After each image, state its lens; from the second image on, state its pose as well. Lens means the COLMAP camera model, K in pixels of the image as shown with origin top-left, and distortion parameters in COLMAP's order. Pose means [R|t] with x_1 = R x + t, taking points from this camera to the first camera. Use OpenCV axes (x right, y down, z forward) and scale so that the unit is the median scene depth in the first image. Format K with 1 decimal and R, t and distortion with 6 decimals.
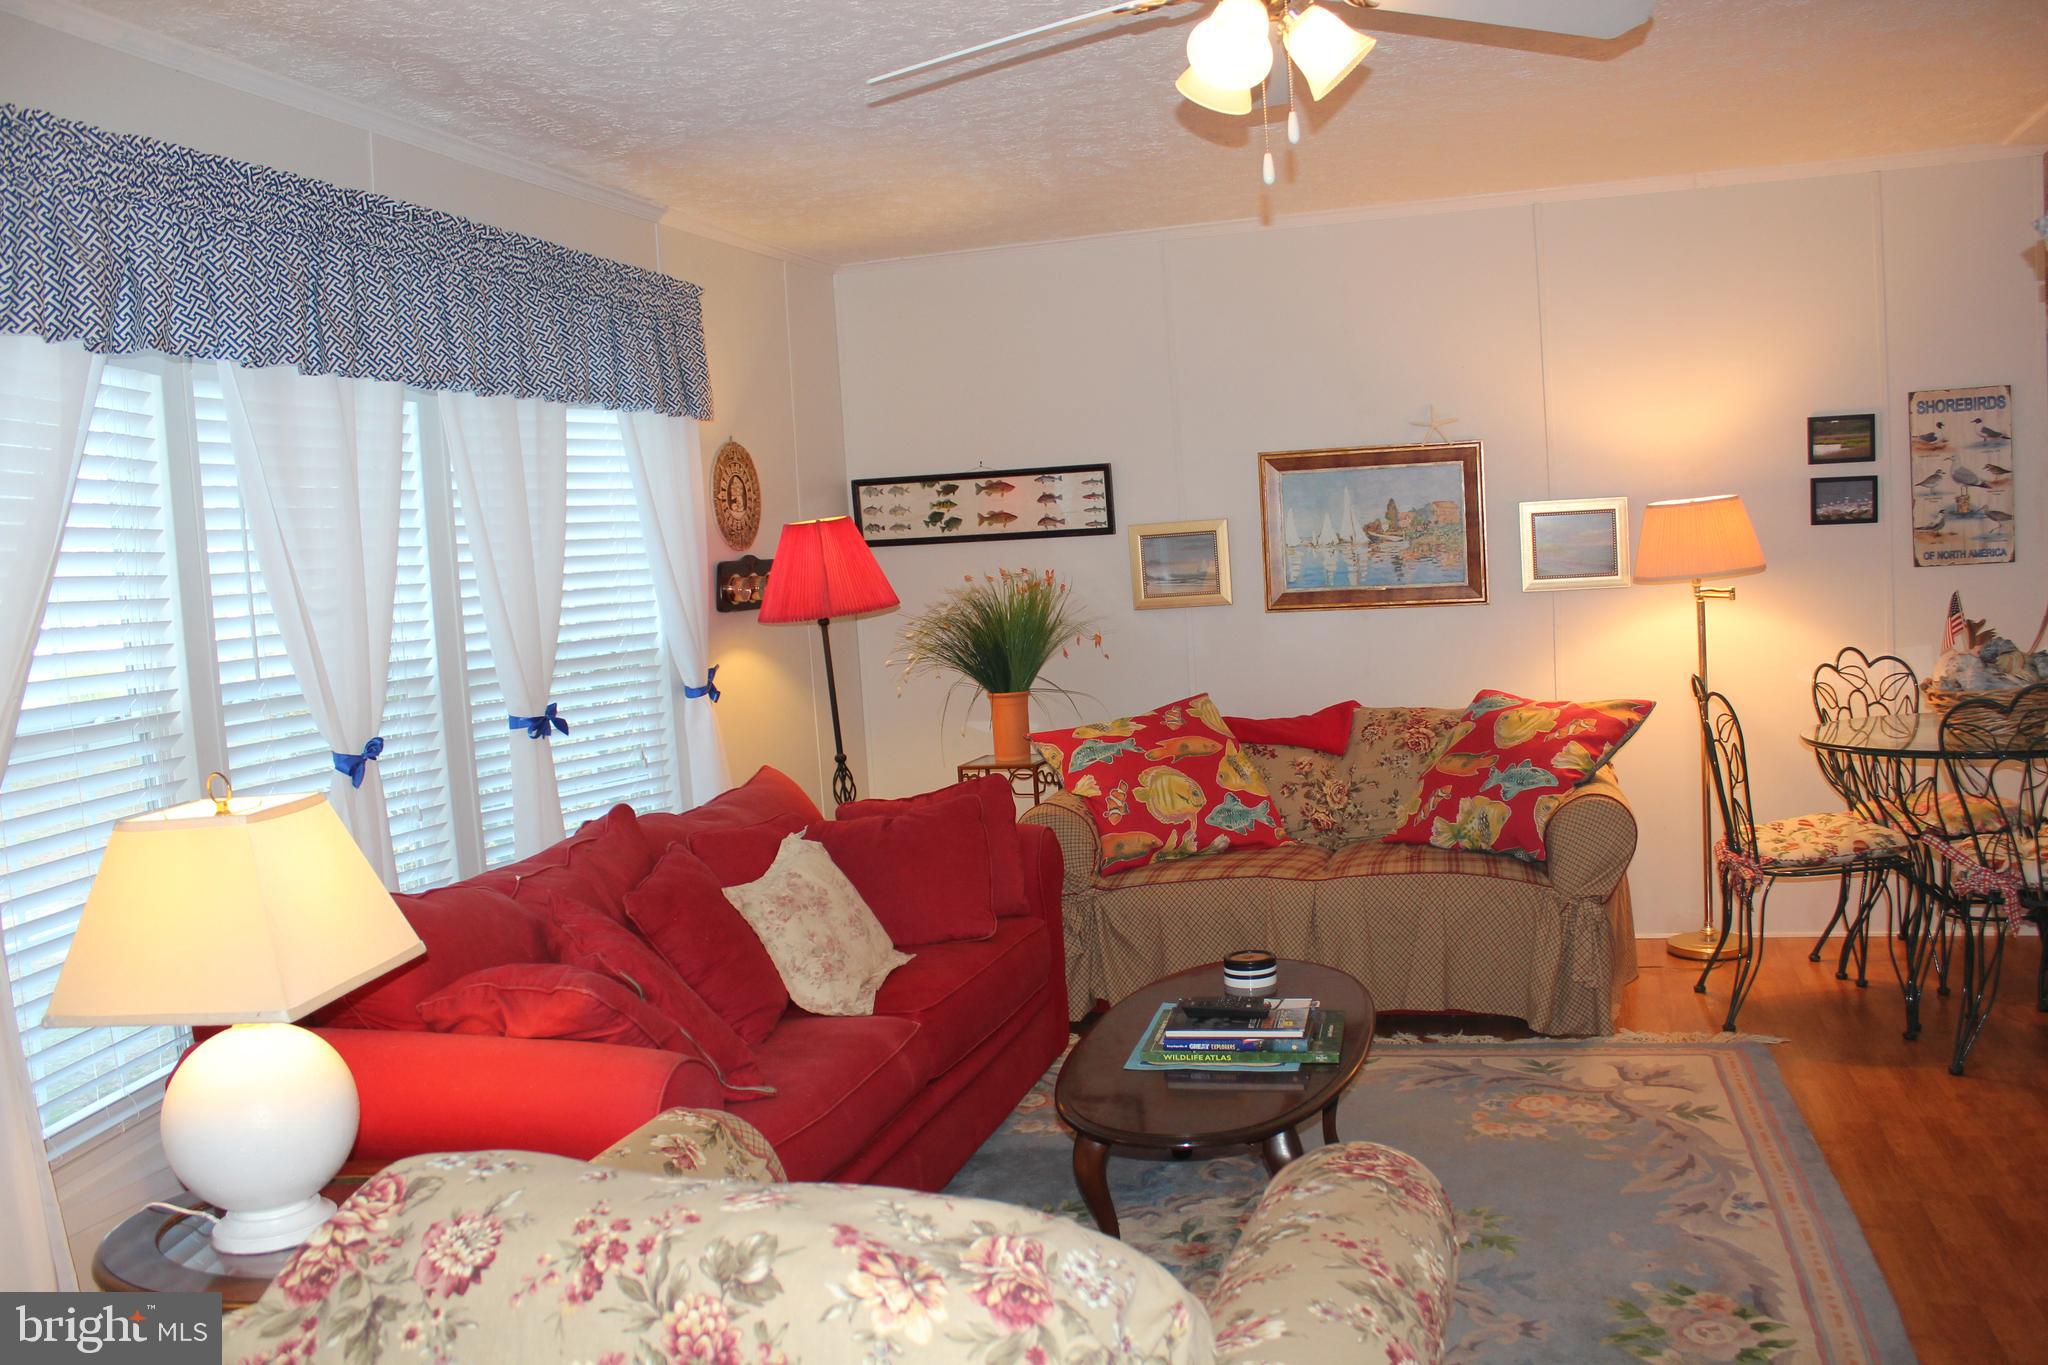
lens RADIAL K [[1711.7, 0, 1024.0], [0, 1711.7, 682.5], [0, 0, 1]] dist [-0.159812, 0.137736]
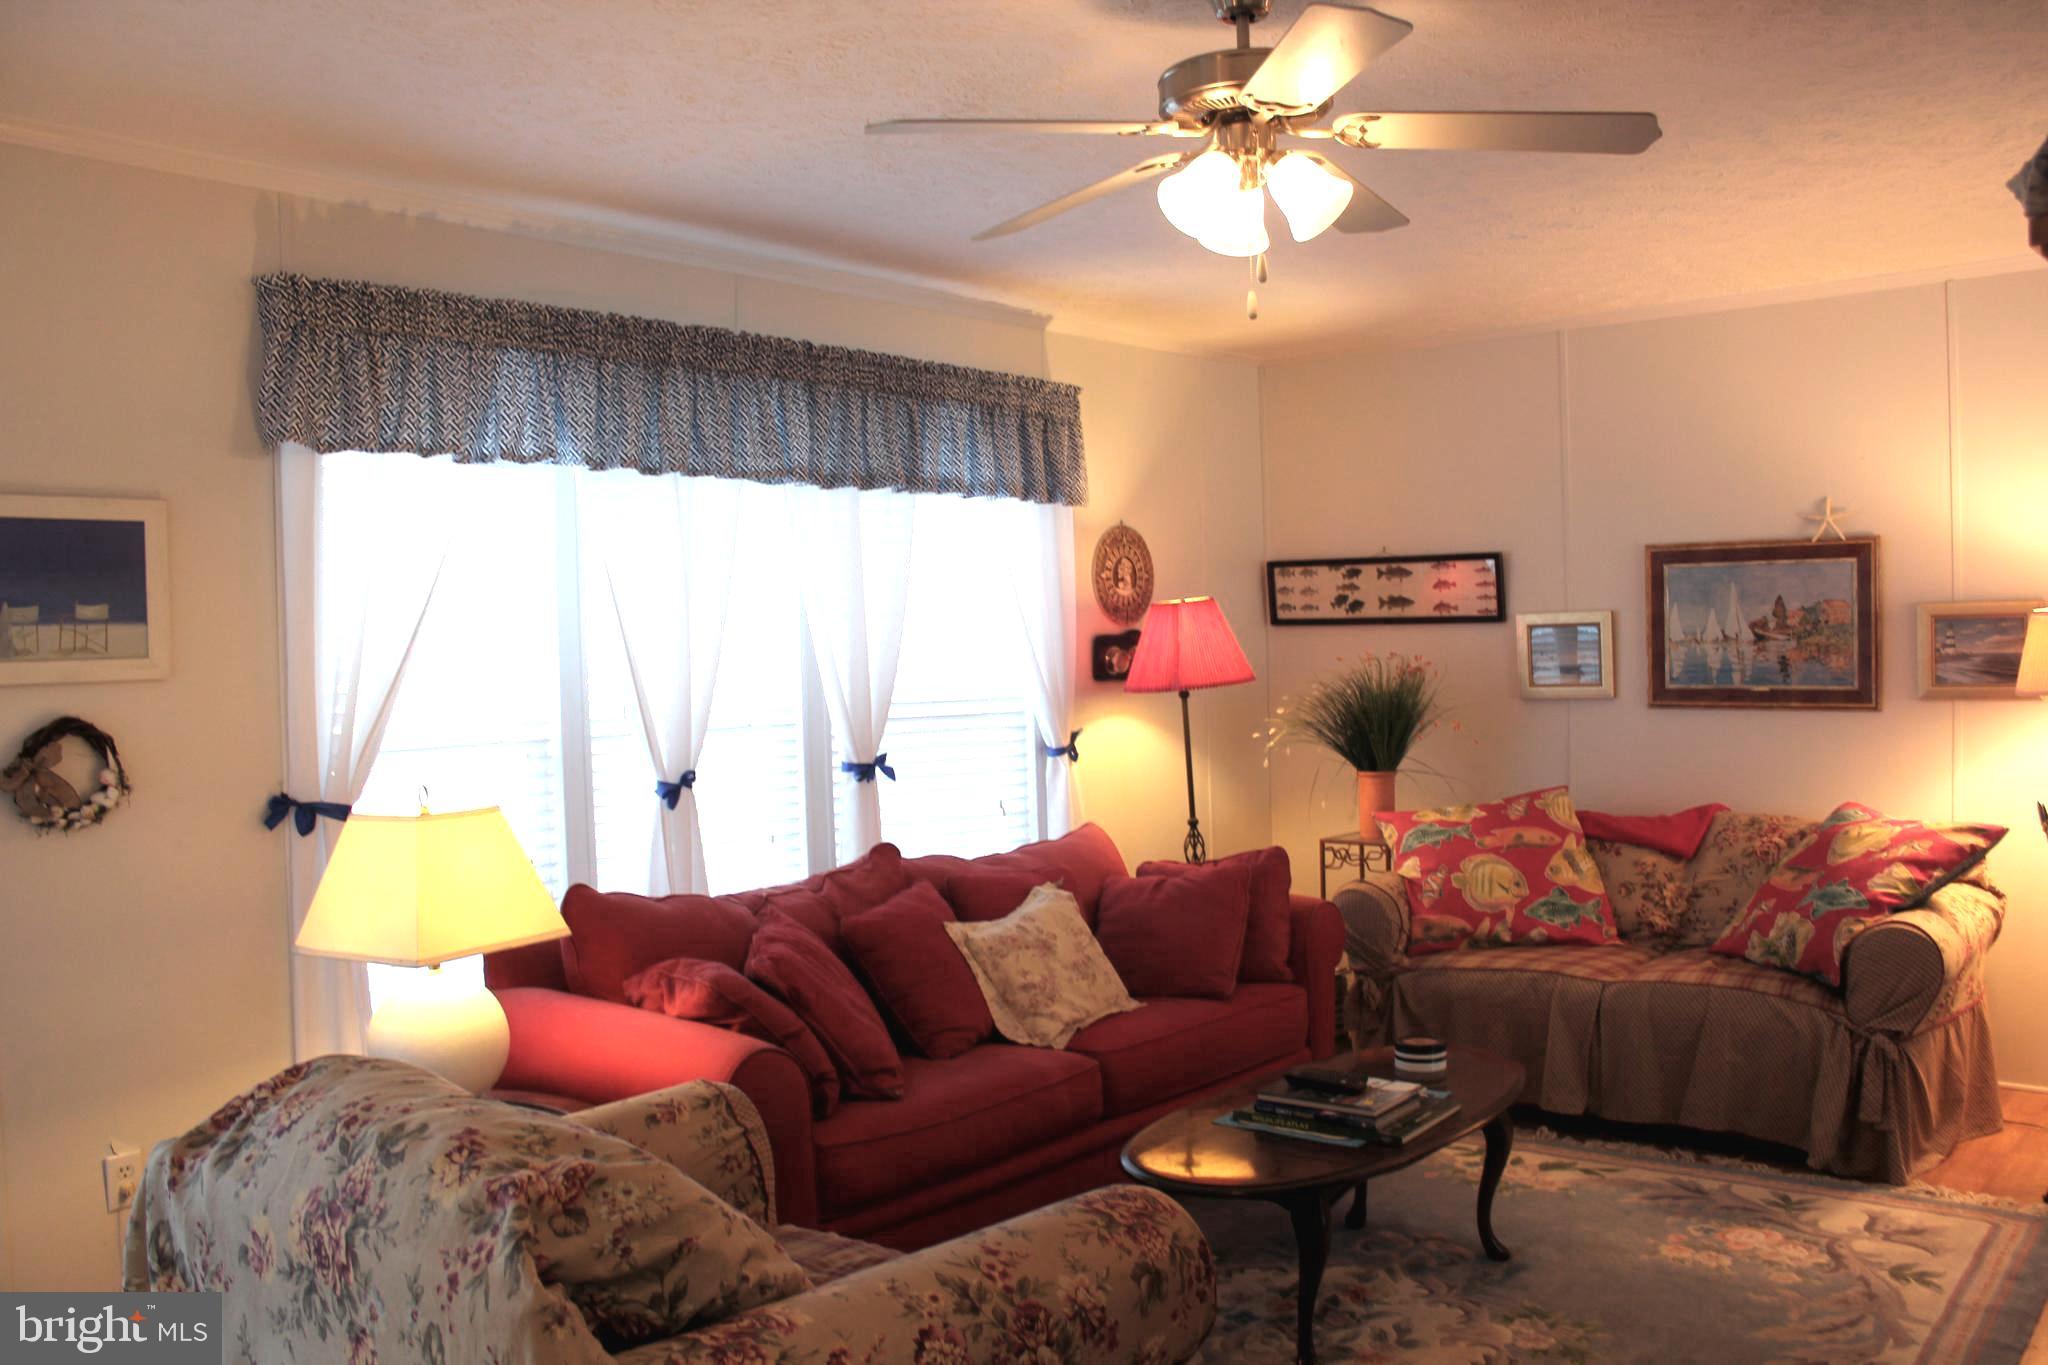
lens RADIAL K [[1711.7, 0, 1024.0], [0, 1711.7, 682.5], [0, 0, 1]] dist [-0.159812, 0.137736]
pose [[0.915867, 0.048498, -0.398542, 0.224618], [-0.062788, 0.997765, -0.022871, -0.012422], [0.396542, 0.045970, 0.916865, -0.030242]]
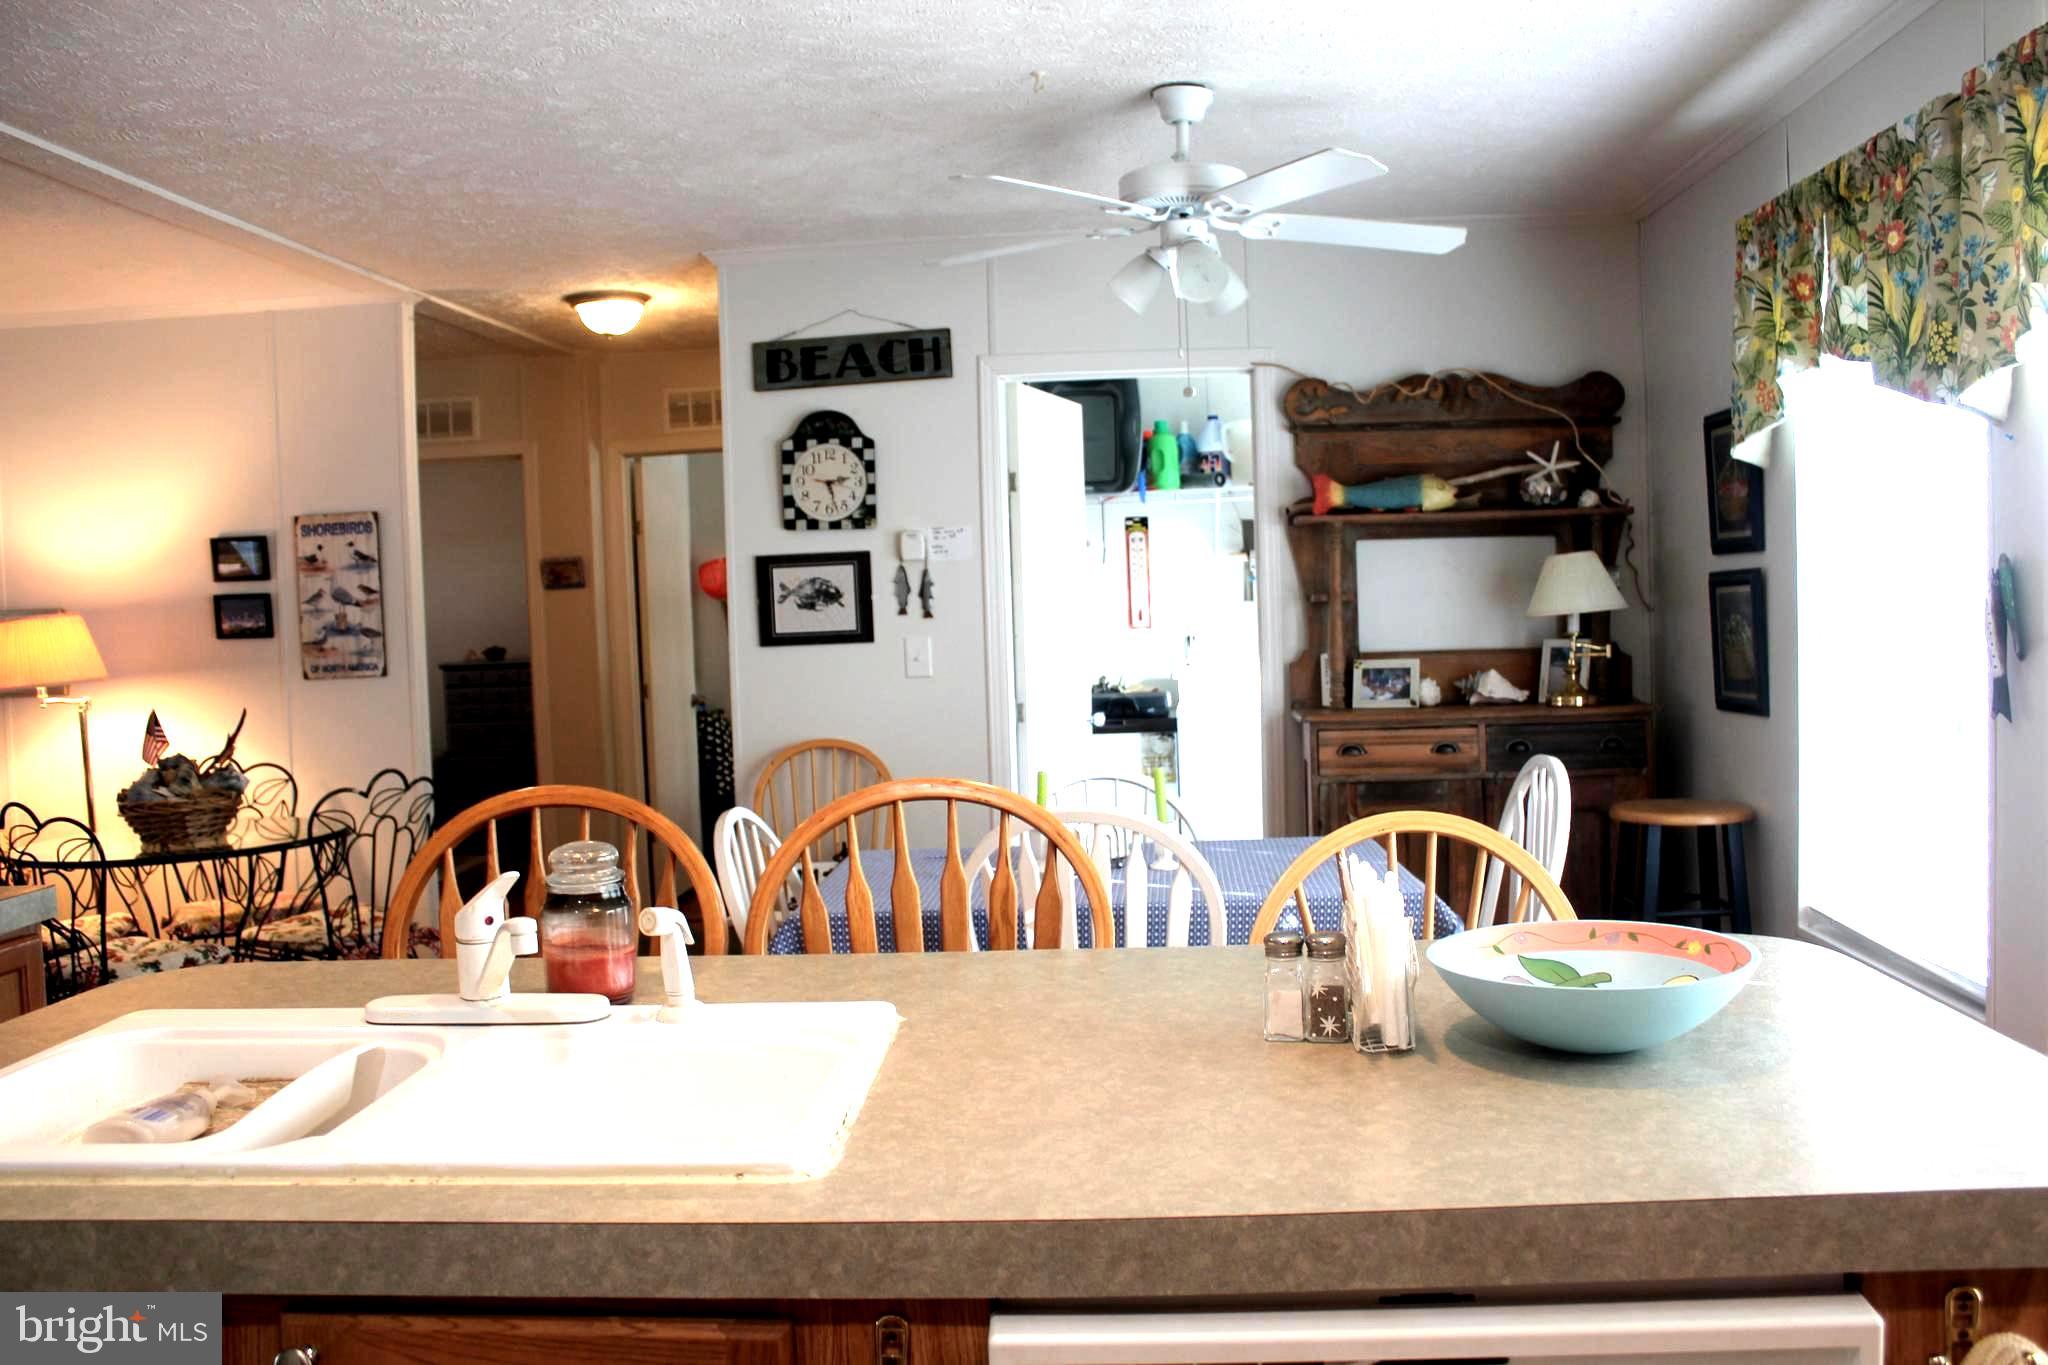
lens RADIAL K [[1700.7, 0, 1024.0], [0, 1700.7, 682.5], [0, 0, 1]] dist [-0.166430, 0.152715]
pose [[0.973433, 0.012254, 0.228644, 0.760797], [-0.004305, 0.999370, -0.035229, -0.032752], [-0.228931, 0.033309, 0.972873, -0.151723]]
